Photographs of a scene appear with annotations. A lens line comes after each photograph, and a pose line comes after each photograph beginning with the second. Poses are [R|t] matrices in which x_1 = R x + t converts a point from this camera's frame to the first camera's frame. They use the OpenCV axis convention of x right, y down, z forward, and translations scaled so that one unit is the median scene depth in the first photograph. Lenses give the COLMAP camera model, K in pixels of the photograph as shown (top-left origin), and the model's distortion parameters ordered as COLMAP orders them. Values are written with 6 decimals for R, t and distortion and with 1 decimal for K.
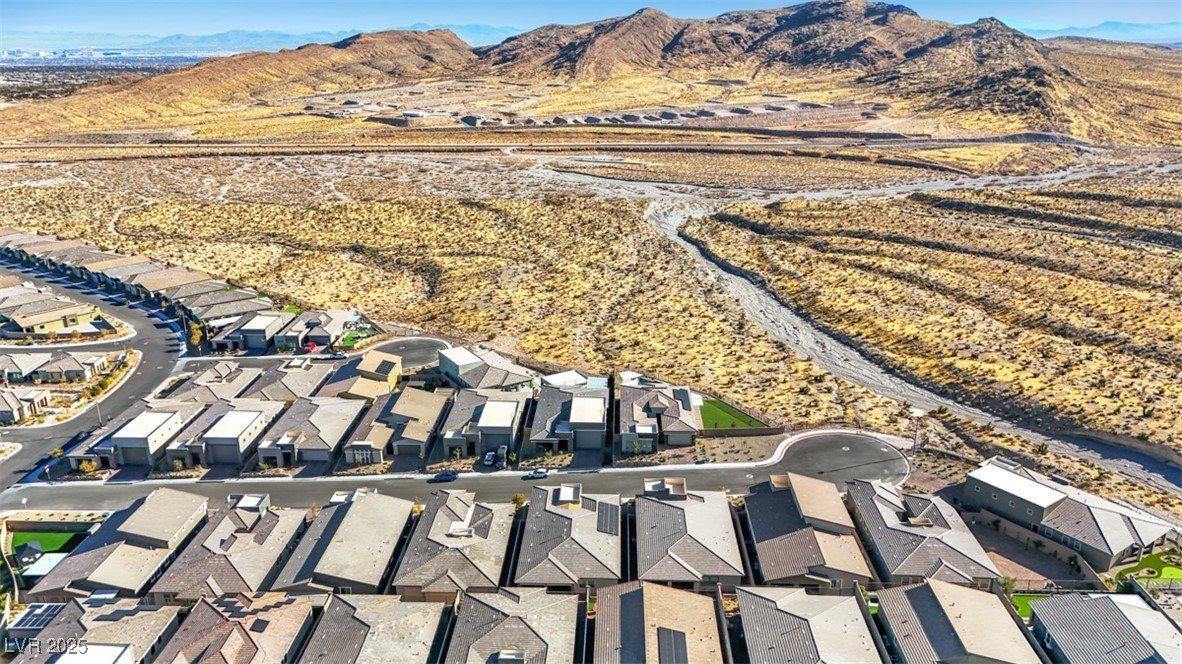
lens RADIAL K [[868.9, 0, 593.0], [0, 868.9, 332.4], [0, 0, 1]] dist [0.091049, -0.087127]
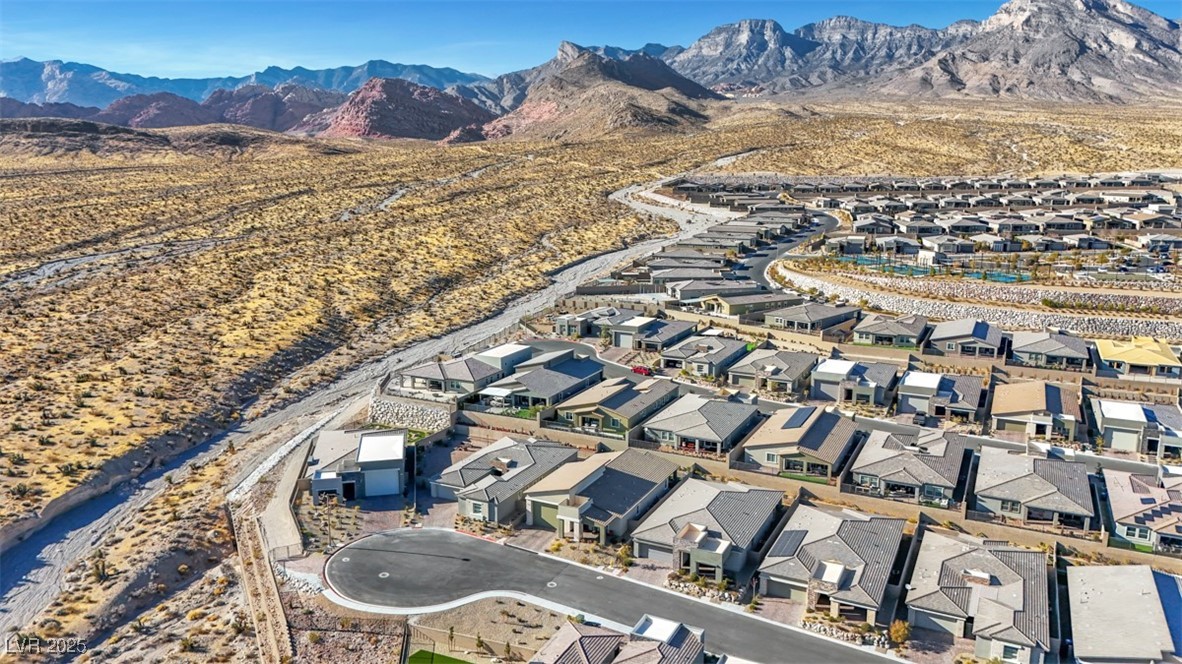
lens RADIAL K [[867.5, 0, 593.0], [0, 867.5, 334.3], [0, 0, 1]] dist [0.084304, -0.086294]
pose [[-0.910917, -0.086159, 0.403493, -0.074684], [0.131671, 0.866109, 0.482201, -0.220495], [-0.391015, 0.492374, -0.777609, 0.916156]]
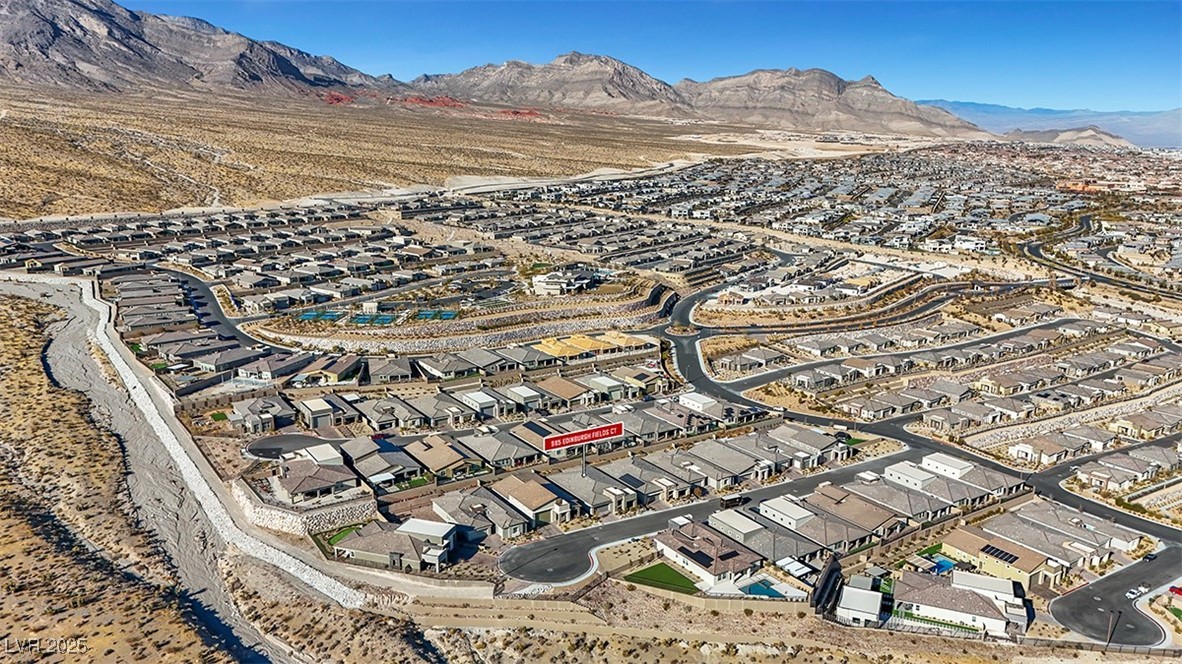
lens RADIAL K [[867.5, 0, 593.0], [0, 867.5, 334.3], [0, 0, 1]] dist [0.084304, -0.086294]
pose [[-0.816319, 0.130529, -0.562659, 0.590434], [-0.189331, 0.859842, 0.474157, -0.494282], [0.545689, 0.493593, -0.677192, 1.134846]]
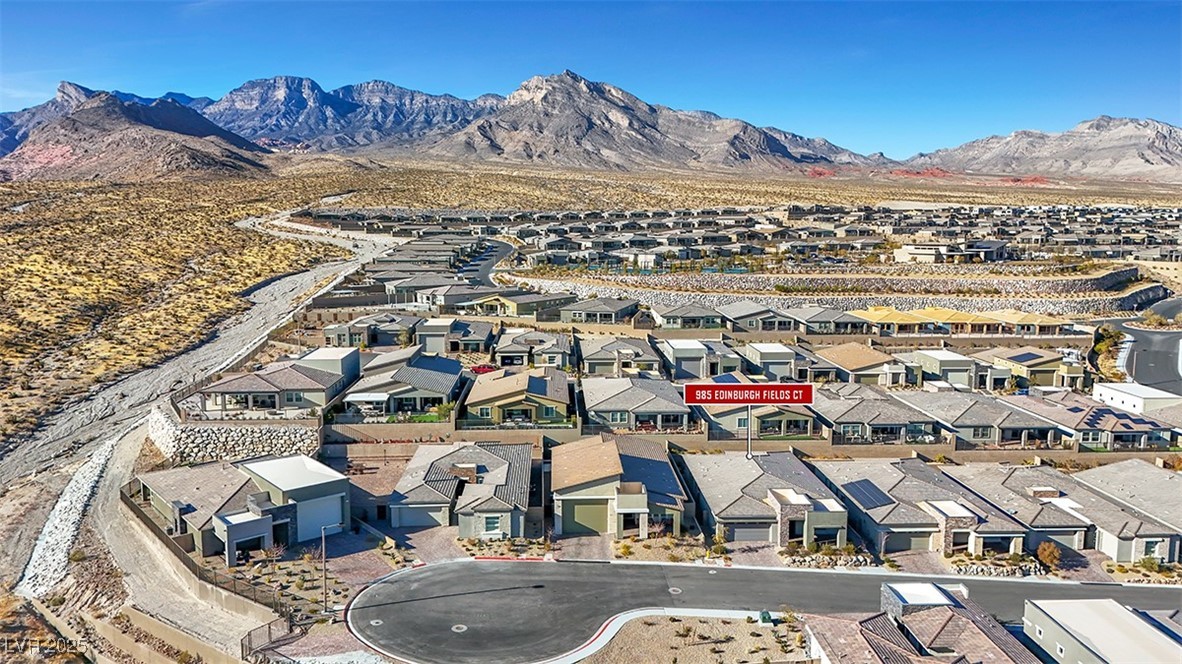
lens RADIAL K [[867.5, 0, 593.0], [0, 867.5, 334.3], [0, 0, 1]] dist [0.084304, -0.086294]
pose [[-0.997036, 0.008210, -0.076504, 0.170485], [-0.027128, 0.892933, 0.449371, -0.130296], [0.072002, 0.450114, -0.890063, 0.887764]]
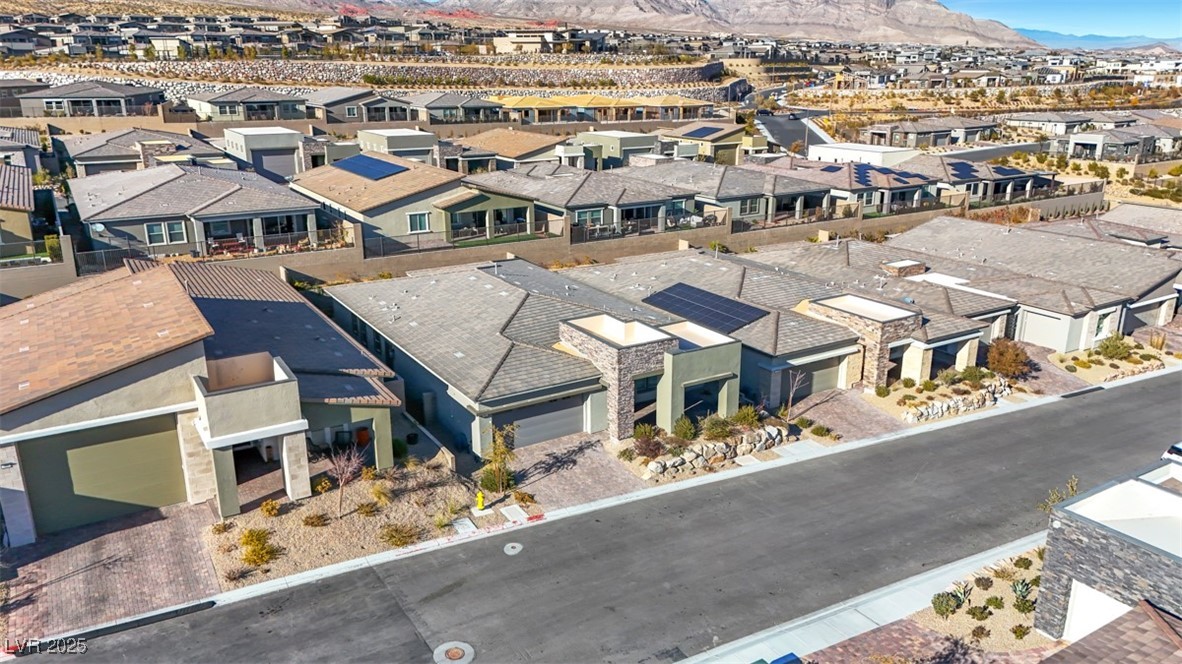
lens RADIAL K [[867.5, 0, 593.0], [0, 867.5, 334.3], [0, 0, 1]] dist [0.084304, -0.086294]
pose [[-0.835309, 0.164557, -0.524576, 0.150698], [-0.177527, 0.822309, 0.540640, 0.011046], [0.520330, 0.544728, -0.657668, 0.696936]]
